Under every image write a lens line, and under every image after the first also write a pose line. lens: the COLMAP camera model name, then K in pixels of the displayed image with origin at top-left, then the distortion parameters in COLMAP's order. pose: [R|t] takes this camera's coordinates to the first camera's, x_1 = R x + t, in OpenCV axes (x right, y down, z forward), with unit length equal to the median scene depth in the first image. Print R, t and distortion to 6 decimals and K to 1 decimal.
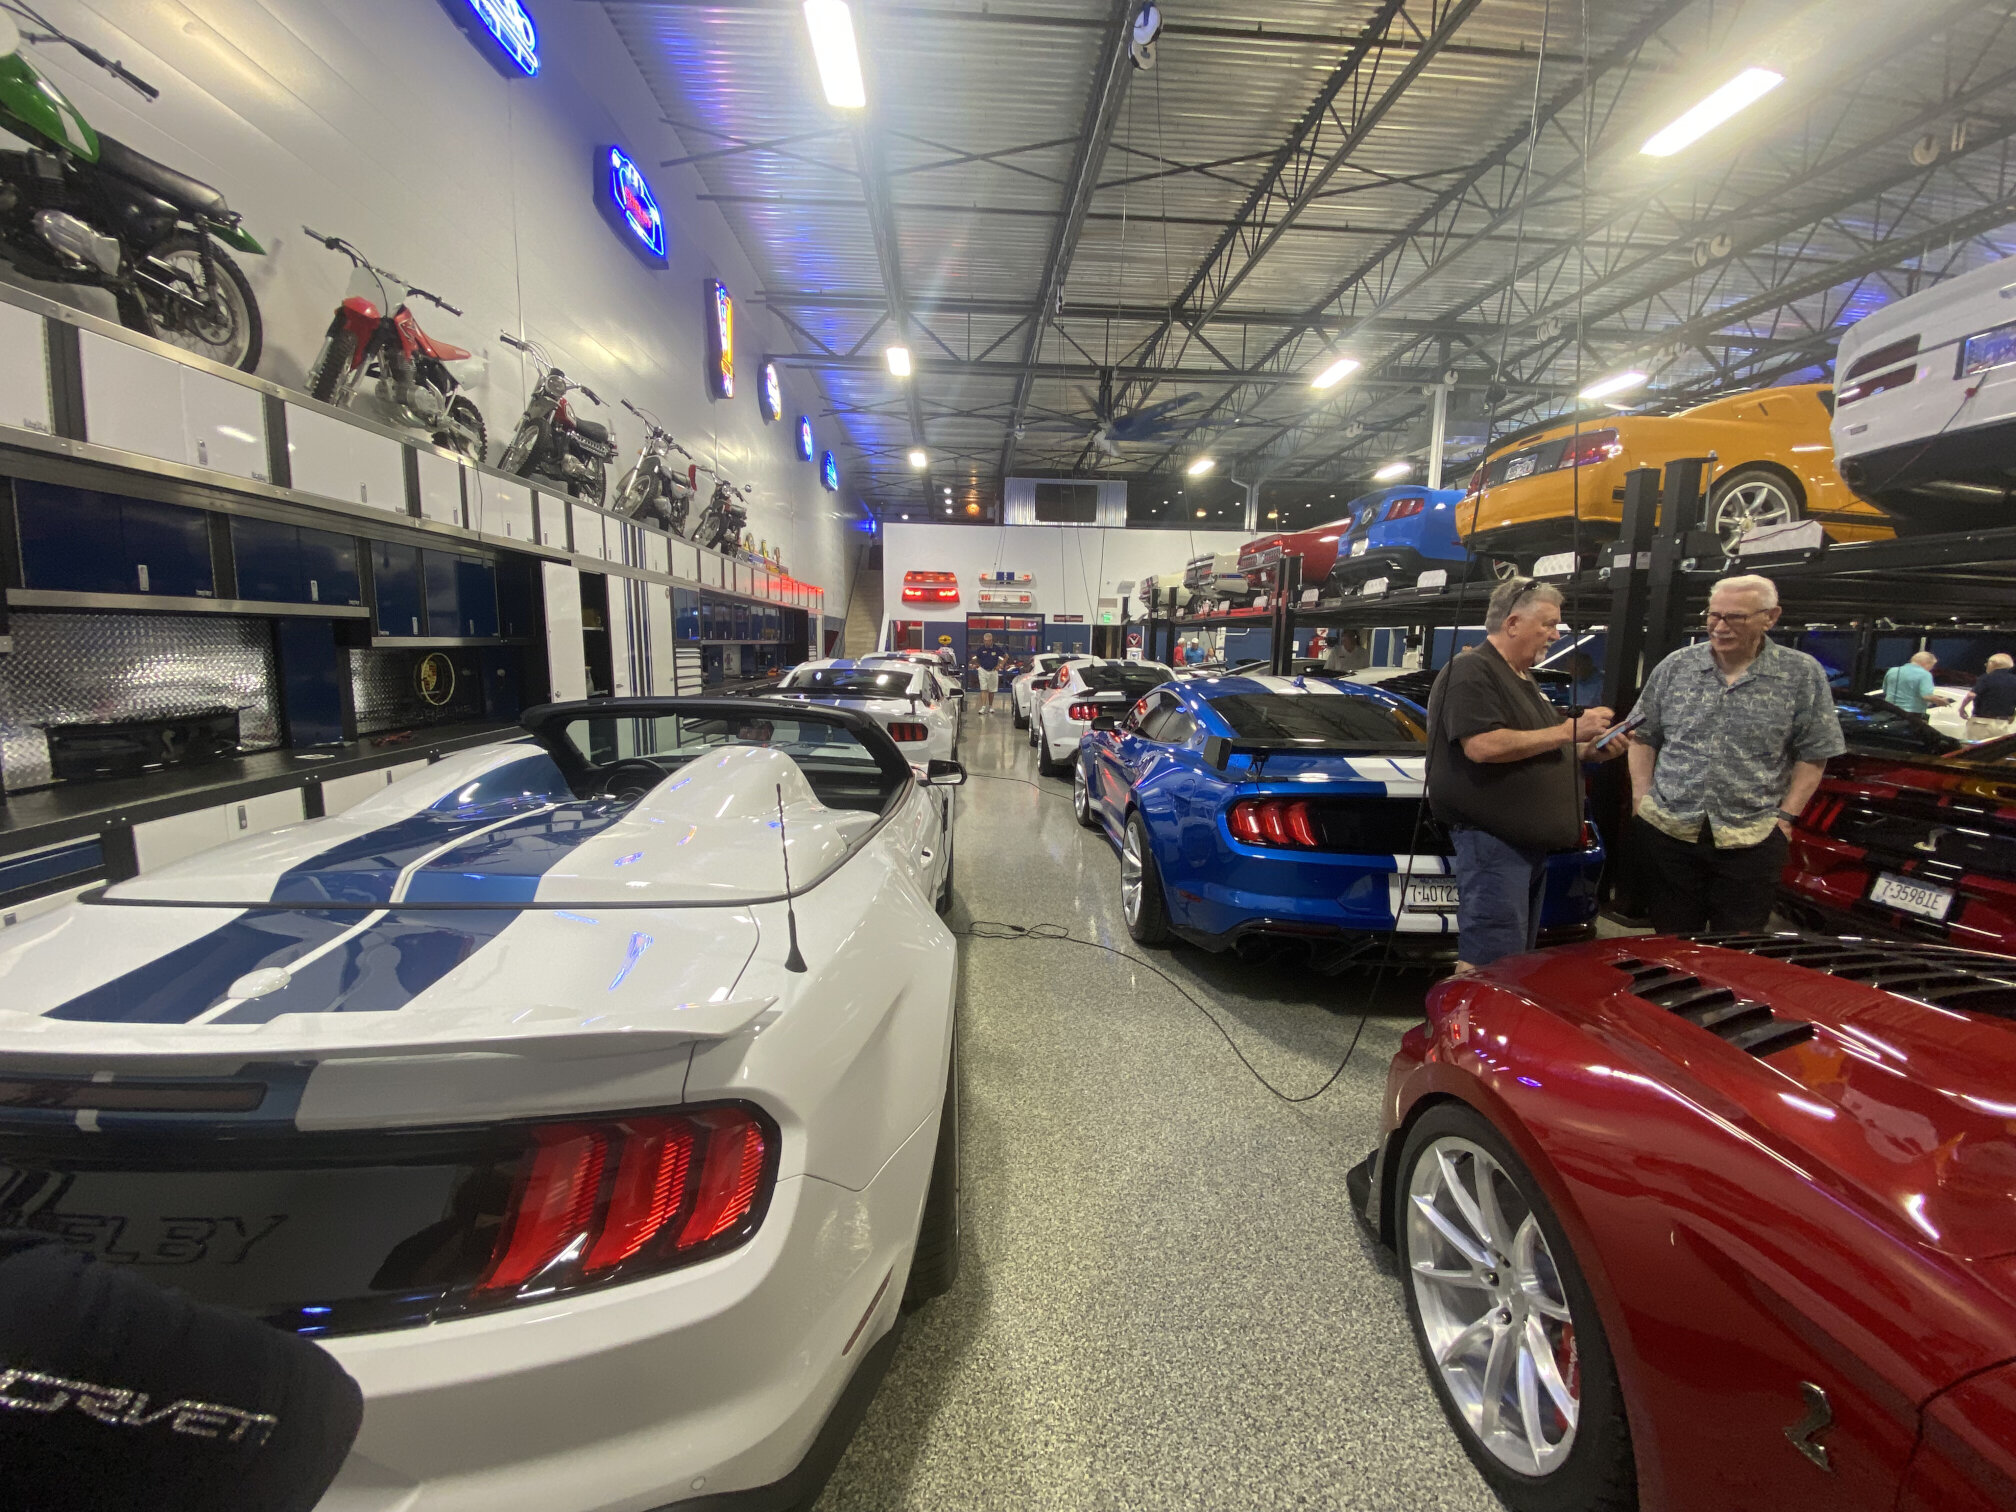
lens RADIAL K [[818.0, 0, 1015.6], [0, 818.0, 806.9], [0, 0, 1]] dist [-0.027508, -0.000377]
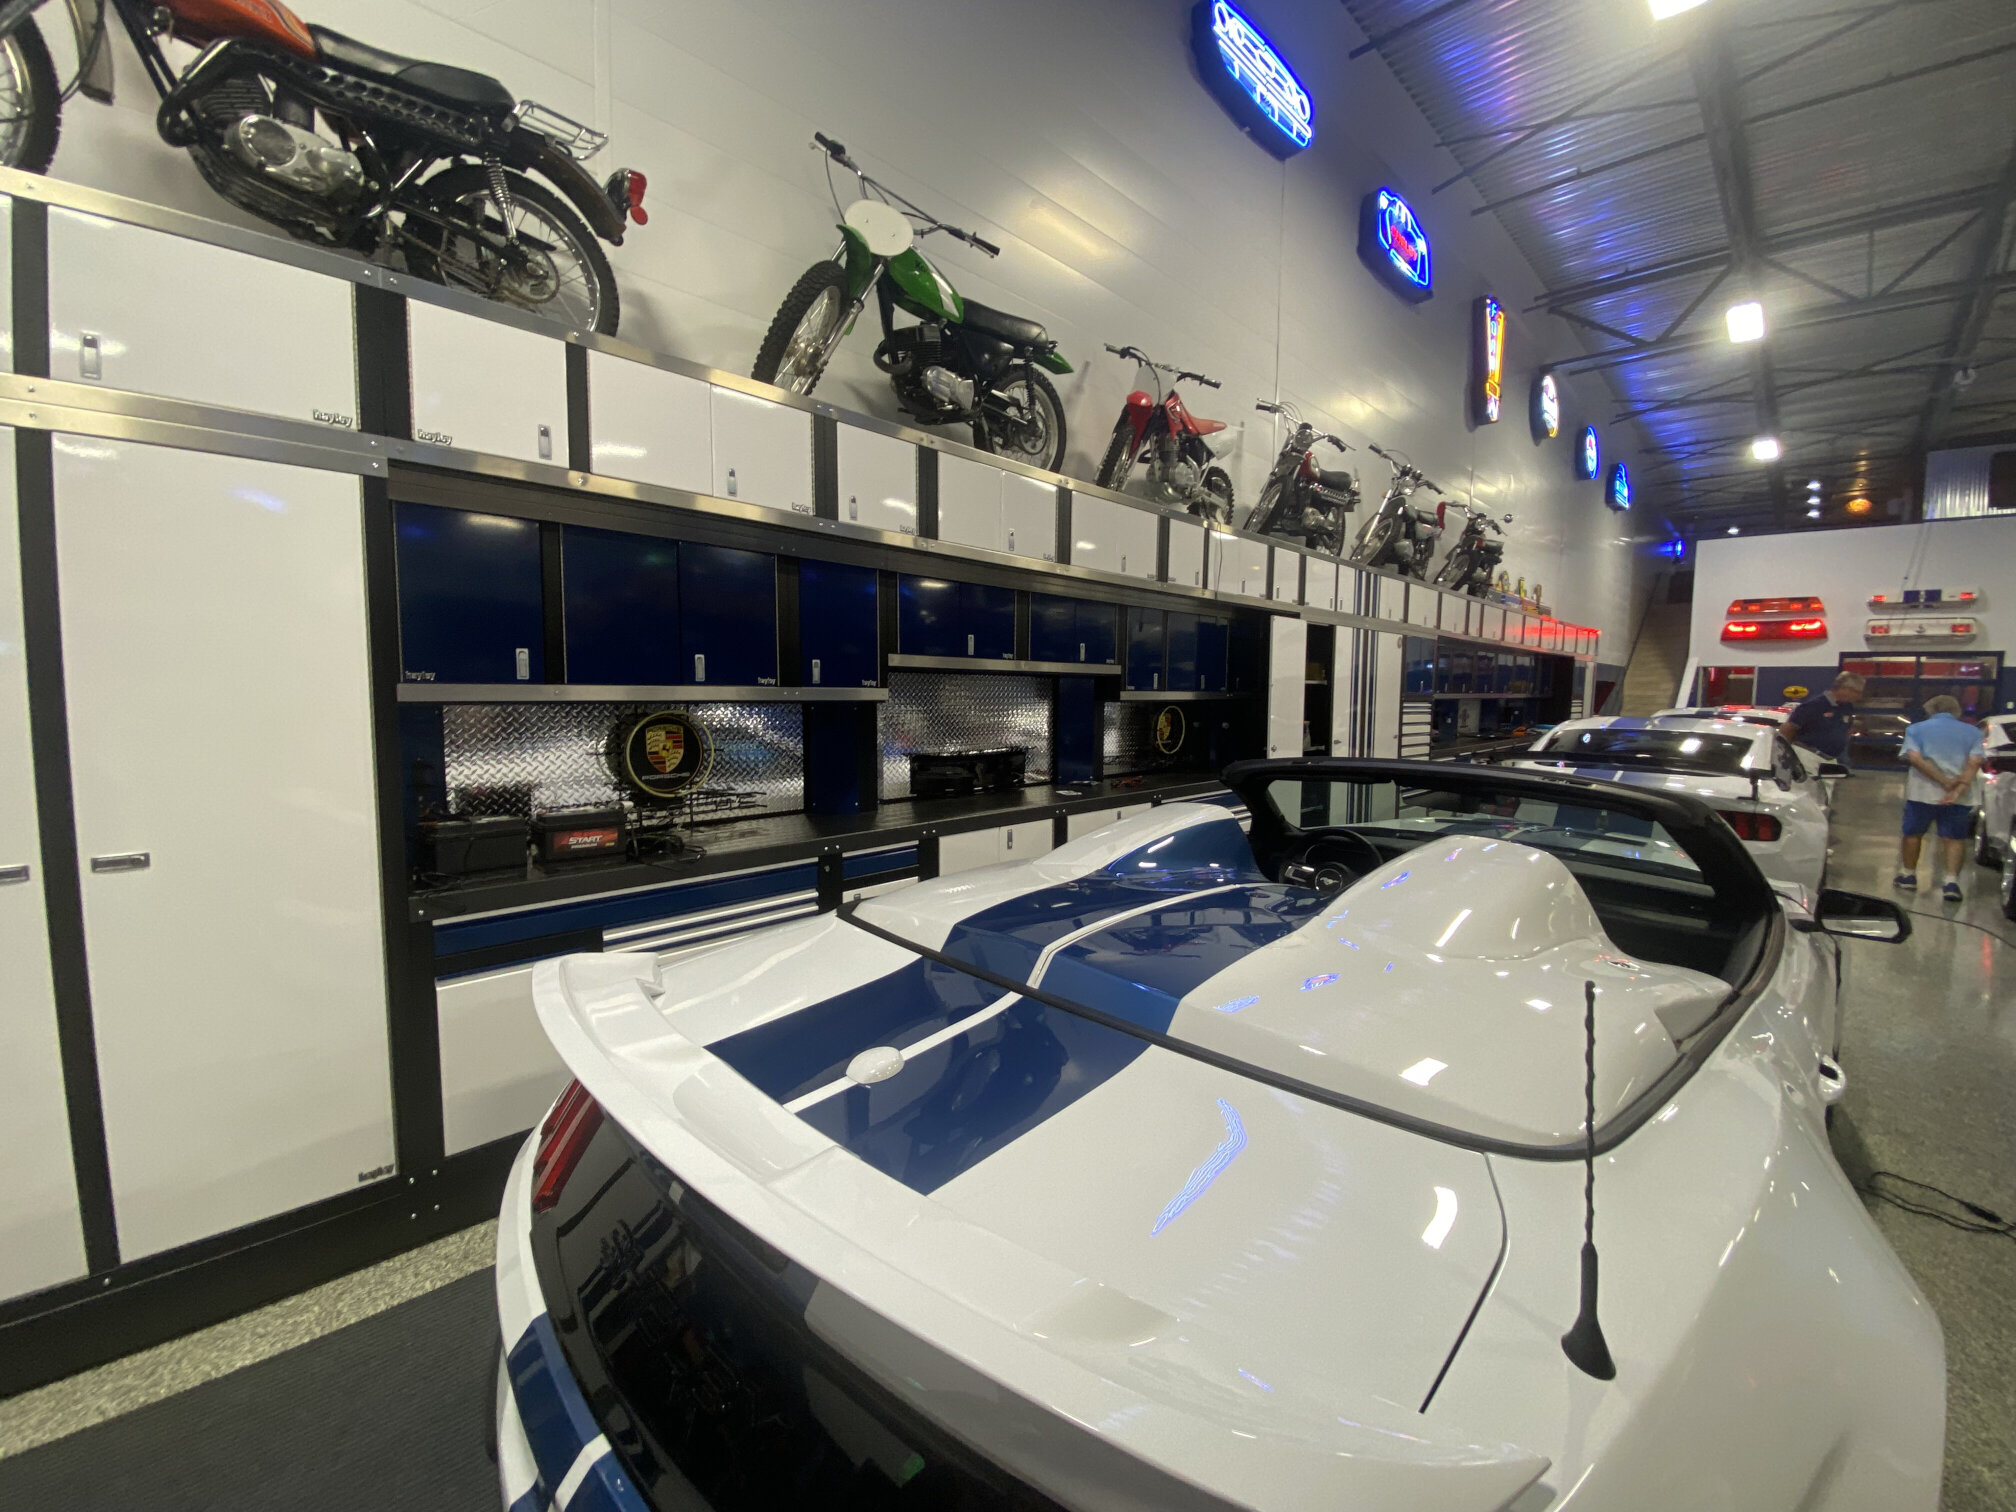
lens RADIAL K [[804.2, 0, 1008.0], [0, 804.2, 756.0], [0, 0, 1]] dist [-0.015595, -0.005223]
pose [[0.661908, 0.045250, -0.748218, -0.058432], [-0.140444, 0.987986, -0.064492, -0.025573], [0.736311, 0.147771, 0.660311, 0.142585]]
